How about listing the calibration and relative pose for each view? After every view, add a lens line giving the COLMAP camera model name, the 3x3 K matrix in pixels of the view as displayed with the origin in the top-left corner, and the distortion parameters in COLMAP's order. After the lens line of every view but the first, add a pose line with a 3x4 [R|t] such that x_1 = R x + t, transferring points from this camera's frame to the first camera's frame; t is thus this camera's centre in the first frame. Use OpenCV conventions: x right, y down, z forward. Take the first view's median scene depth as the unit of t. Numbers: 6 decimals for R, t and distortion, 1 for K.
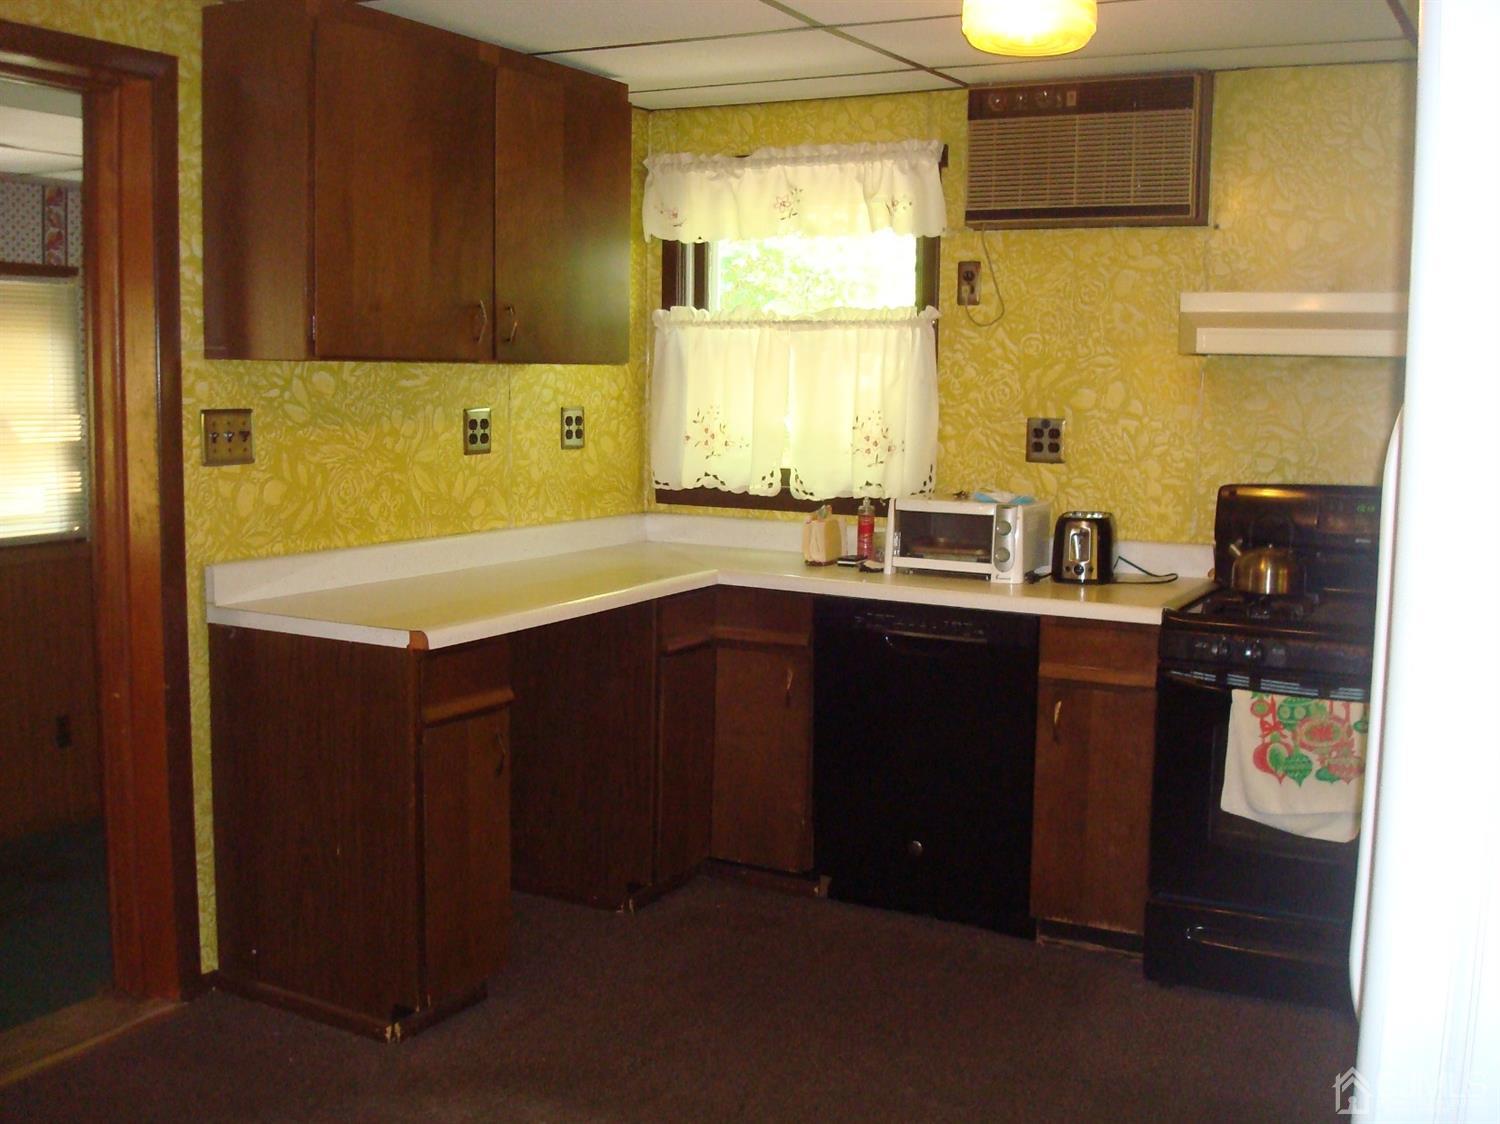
lens RADIAL K [[1587.5, 0, 750.0], [0, 1587.5, 562.0], [0, 0, 1]] dist [-0.054745, -0.125698]
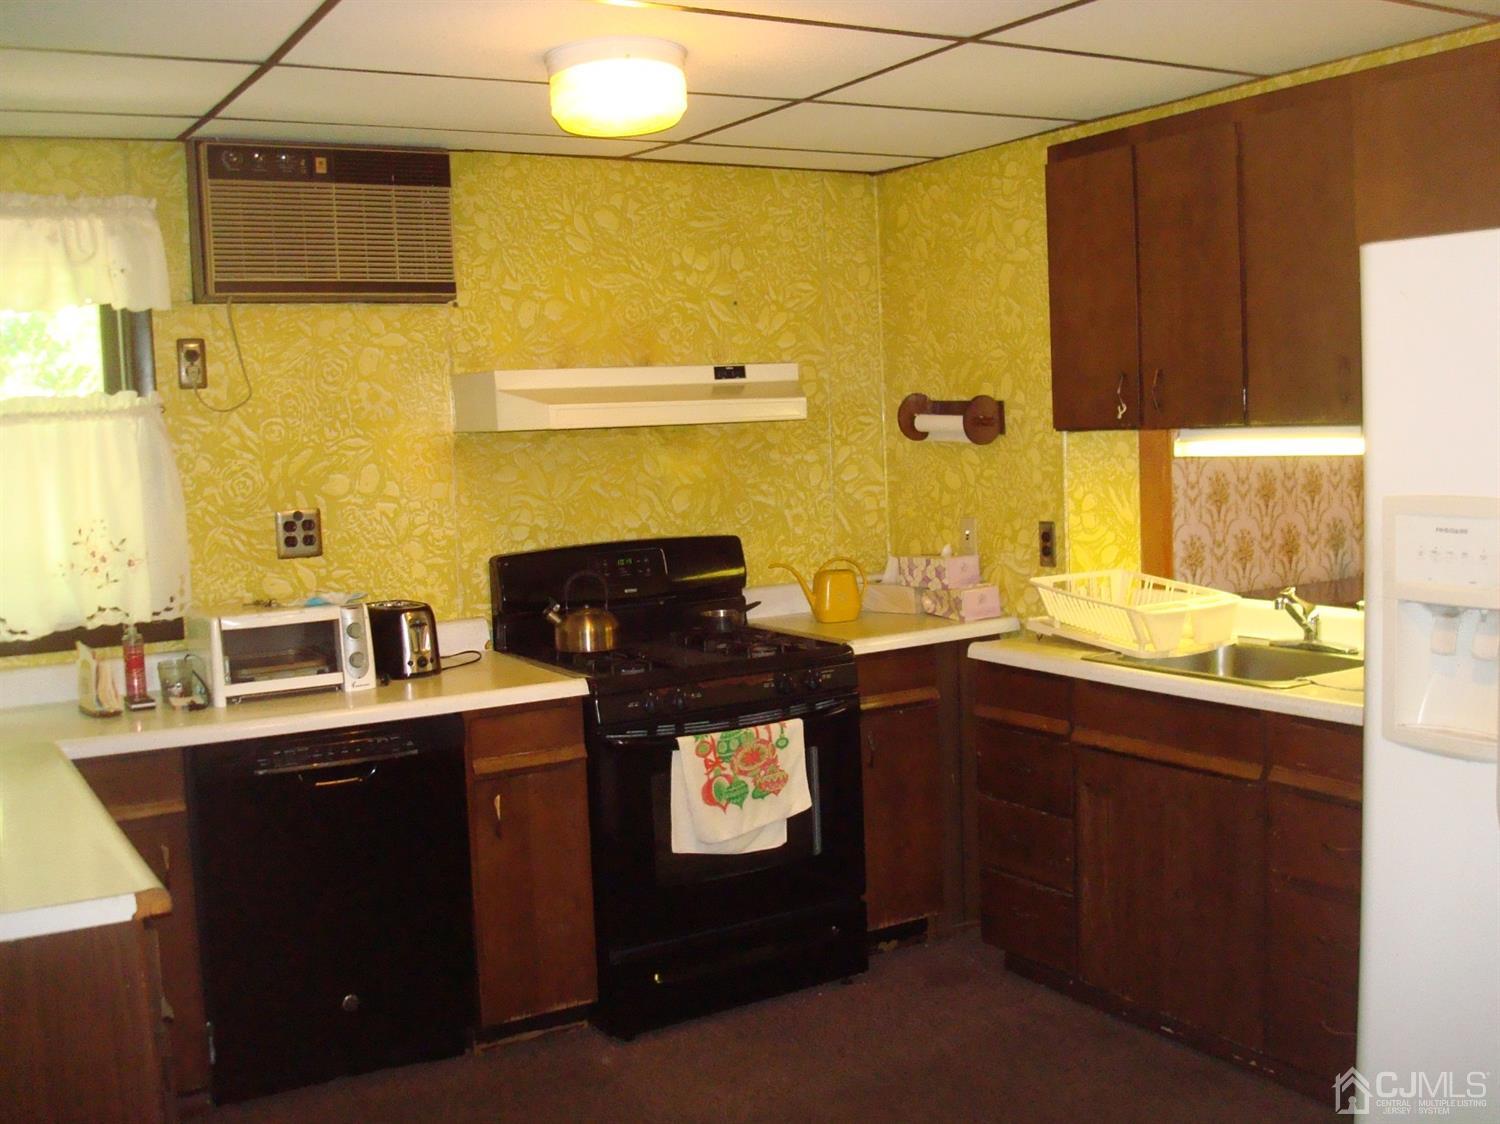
lens RADIAL K [[1587.5, 0, 750.0], [0, 1587.5, 562.0], [0, 0, 1]] dist [-0.054745, -0.125698]
pose [[0.511130, -0.112919, 0.852054, -0.473501], [0.147518, 0.988147, 0.042462, -0.062707], [-0.846749, 0.103990, 0.521729, 0.315067]]
